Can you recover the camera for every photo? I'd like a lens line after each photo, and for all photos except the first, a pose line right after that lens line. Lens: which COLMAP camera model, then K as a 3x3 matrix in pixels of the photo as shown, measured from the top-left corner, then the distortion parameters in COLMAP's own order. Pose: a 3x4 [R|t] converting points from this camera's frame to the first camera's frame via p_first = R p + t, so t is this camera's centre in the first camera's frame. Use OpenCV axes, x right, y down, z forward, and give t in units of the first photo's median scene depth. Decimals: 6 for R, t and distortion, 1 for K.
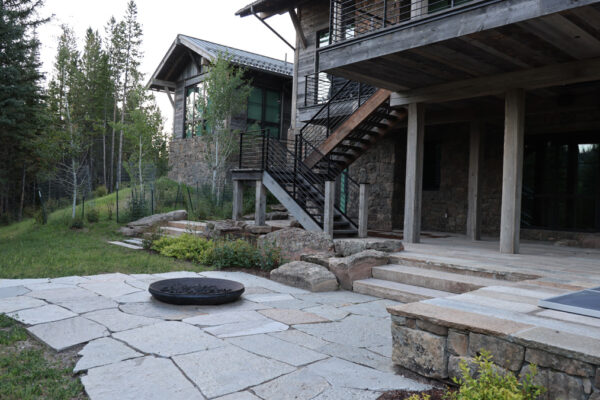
lens RADIAL K [[501.8, 0, 299.2], [0, 501.8, 207.1], [0, 0, 1]] dist [-0.045344, 0.006662]
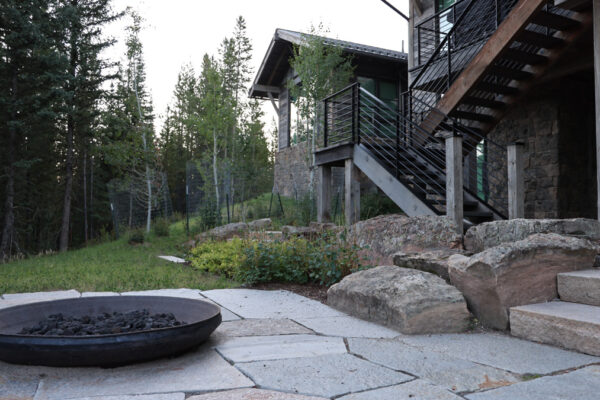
lens RADIAL K [[501.8, 0, 299.2], [0, 501.8, 207.1], [0, 0, 1]] dist [-0.045344, 0.006662]
pose [[0.963940, -0.043019, -0.262619, 0.028789], [0.027376, 0.997642, -0.062937, 0.047191], [0.264707, 0.053478, 0.962845, 0.305863]]
